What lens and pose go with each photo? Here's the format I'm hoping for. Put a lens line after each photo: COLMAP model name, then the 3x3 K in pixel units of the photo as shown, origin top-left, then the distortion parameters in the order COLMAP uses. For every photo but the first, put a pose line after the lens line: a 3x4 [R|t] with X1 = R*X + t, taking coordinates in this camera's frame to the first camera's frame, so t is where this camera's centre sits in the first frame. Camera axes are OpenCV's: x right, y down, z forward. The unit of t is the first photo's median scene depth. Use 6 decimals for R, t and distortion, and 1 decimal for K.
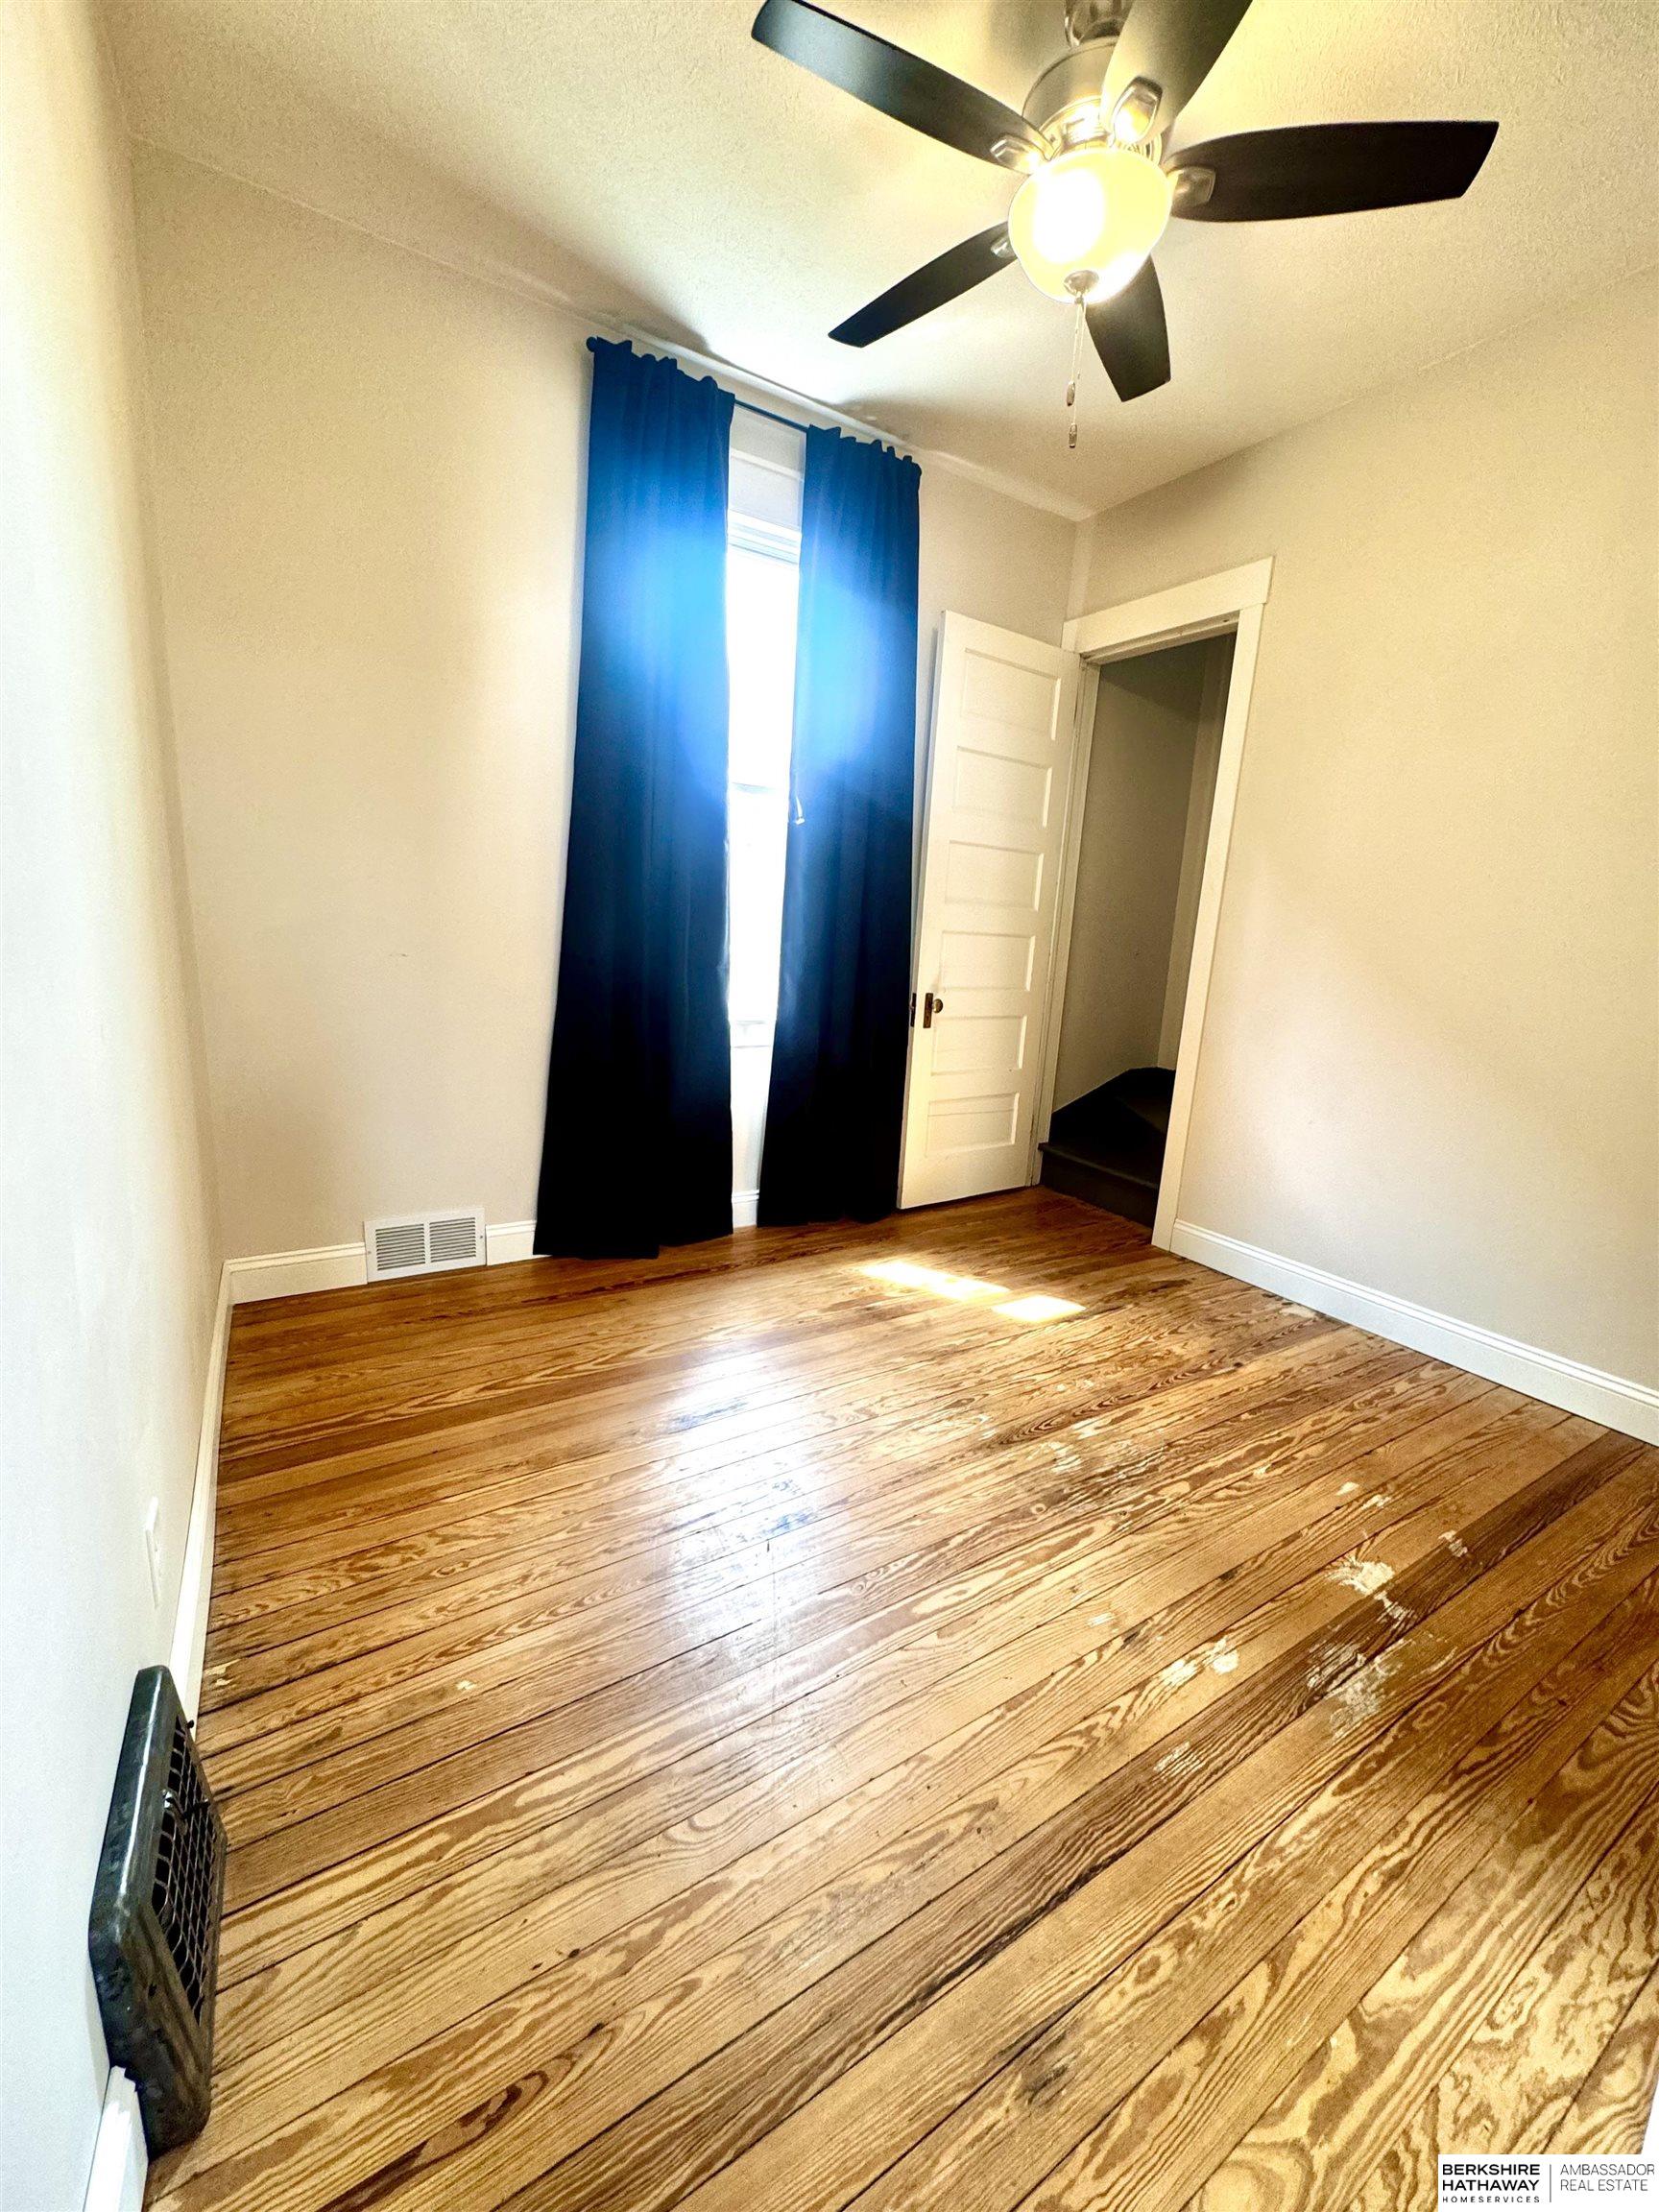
lens RADIAL K [[878.9, 0, 826.1], [0, 878.9, 1107.5], [0, 0, 1]] dist [-0.003189, -0.000049]
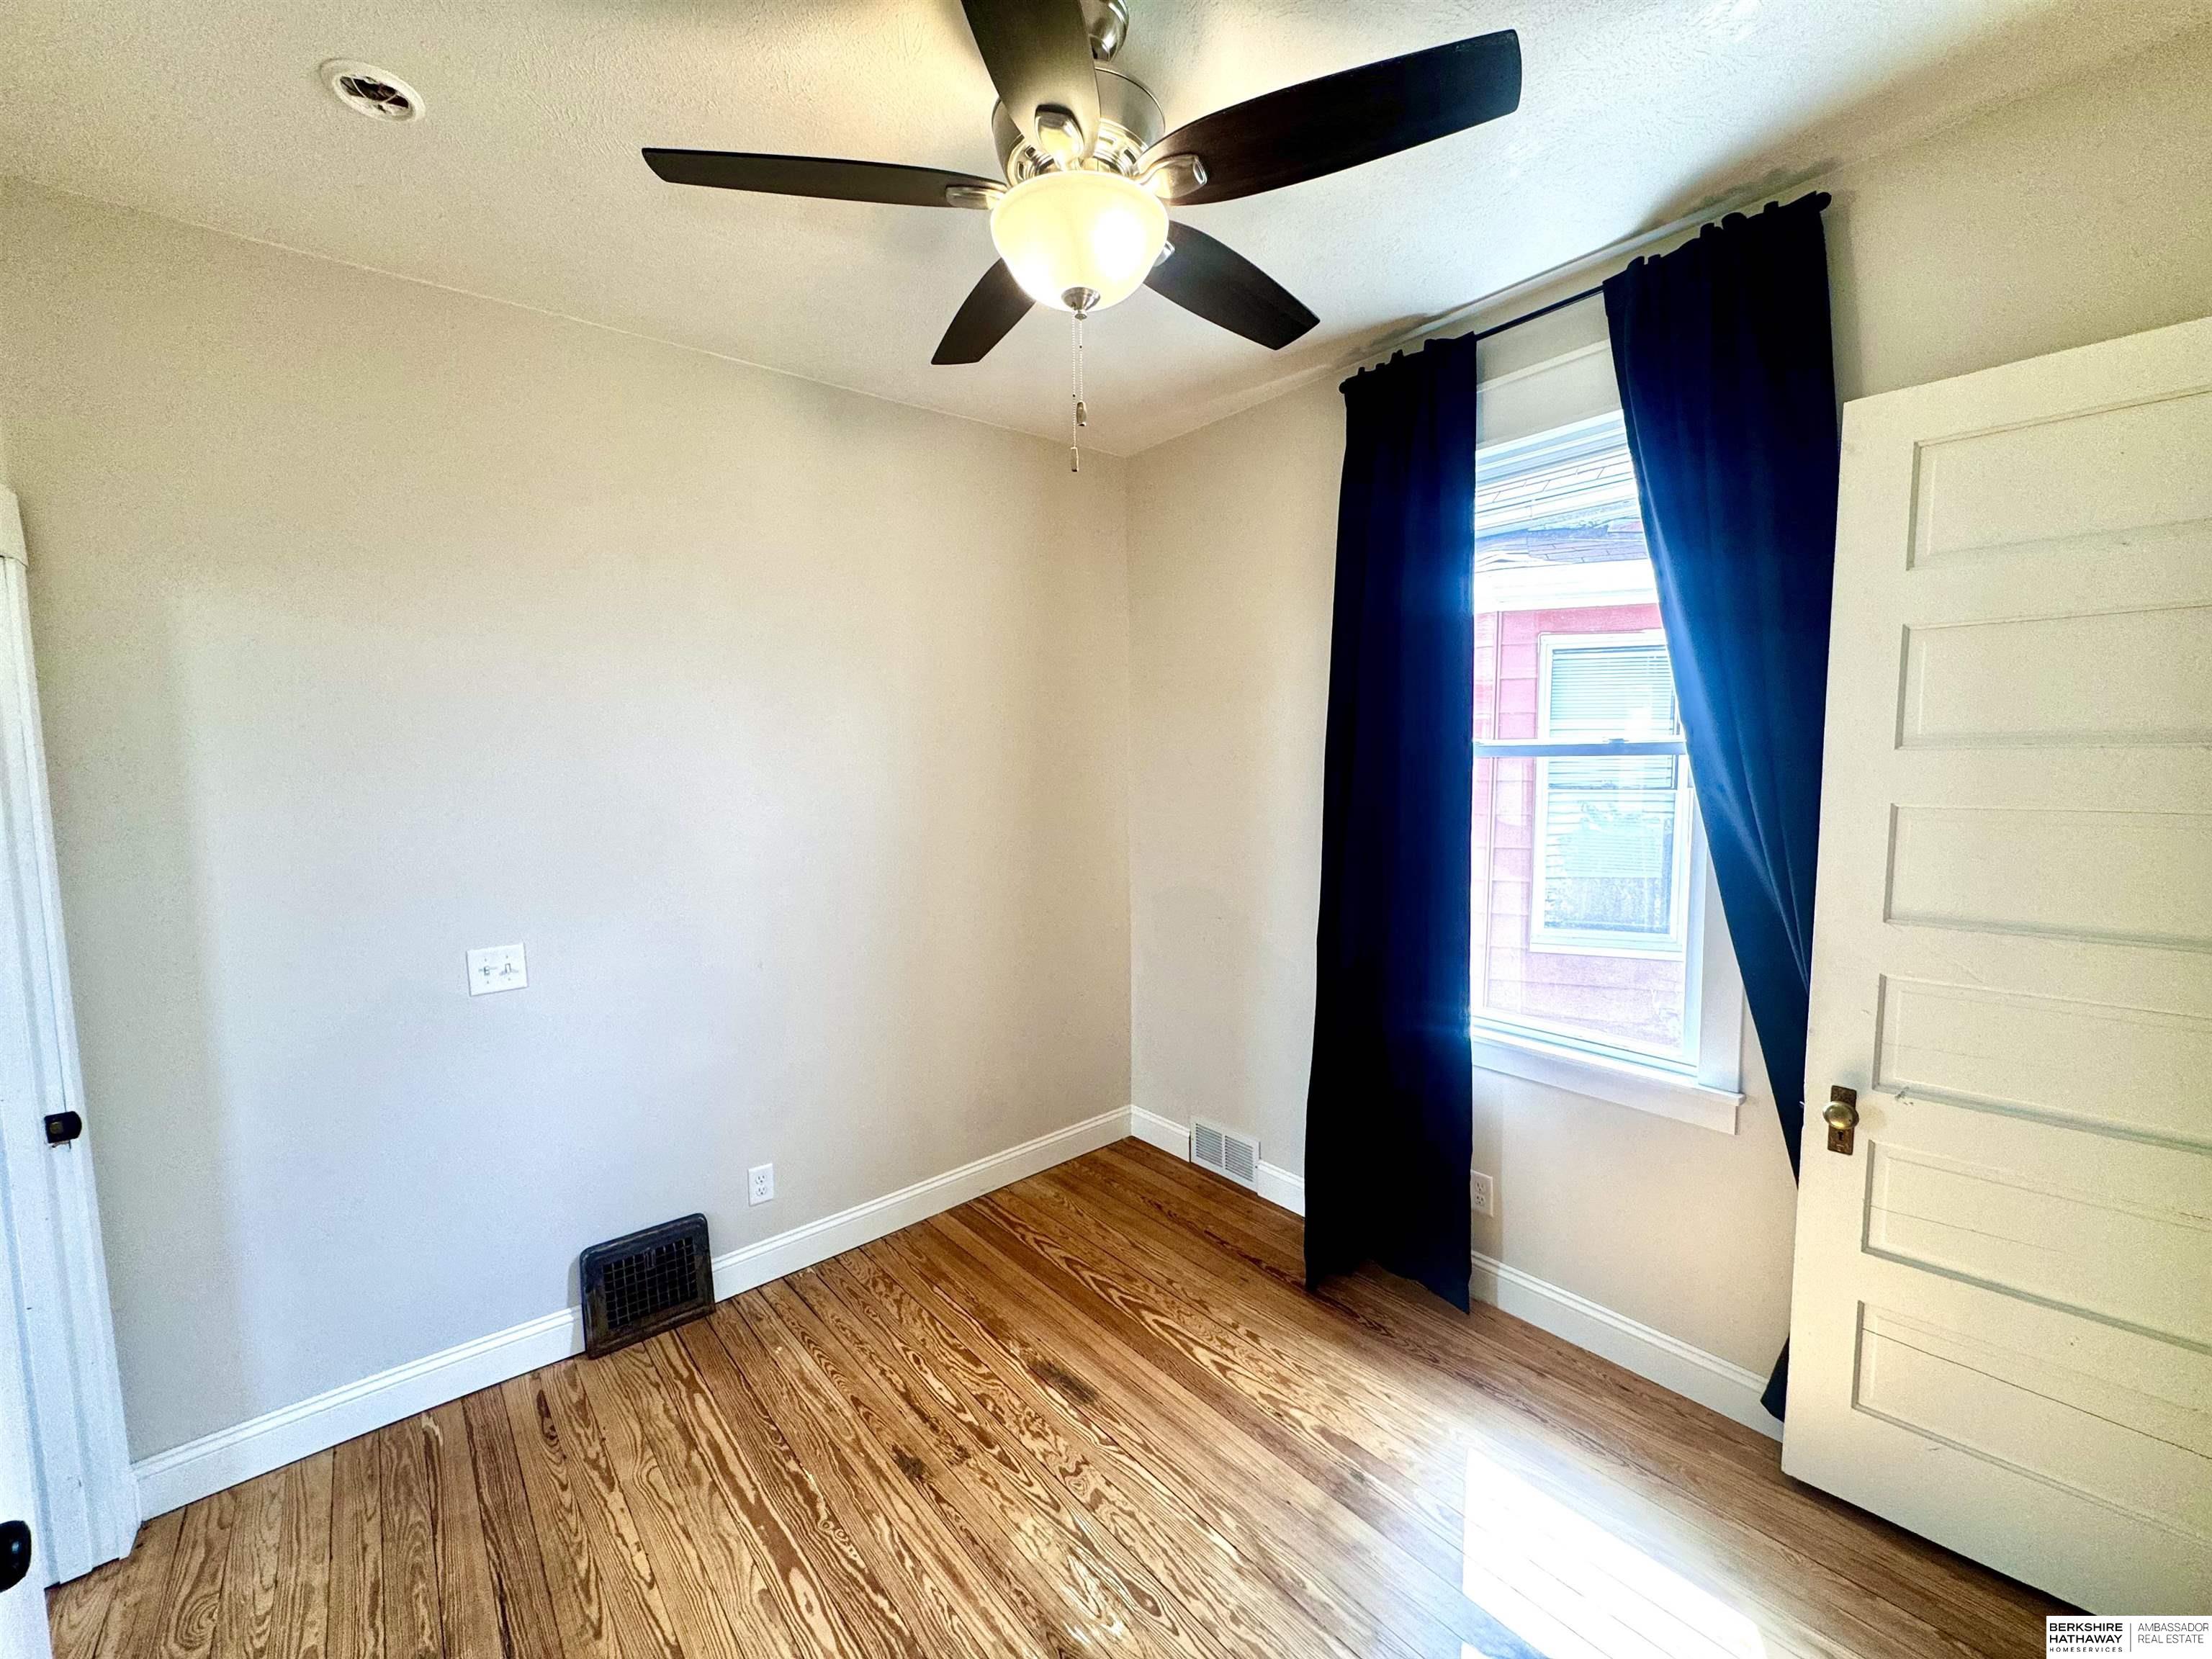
lens RADIAL K [[878.9, 0, 1100.1], [0, 878.9, 826.1], [0, 0, 1]] dist [-0.003189, -0.000049]
pose [[0.143275, 0.020217, -0.989476, 0.995874], [-0.184654, 0.982781, -0.006658, -0.345919], [0.972304, 0.183664, 0.144541, 0.825372]]
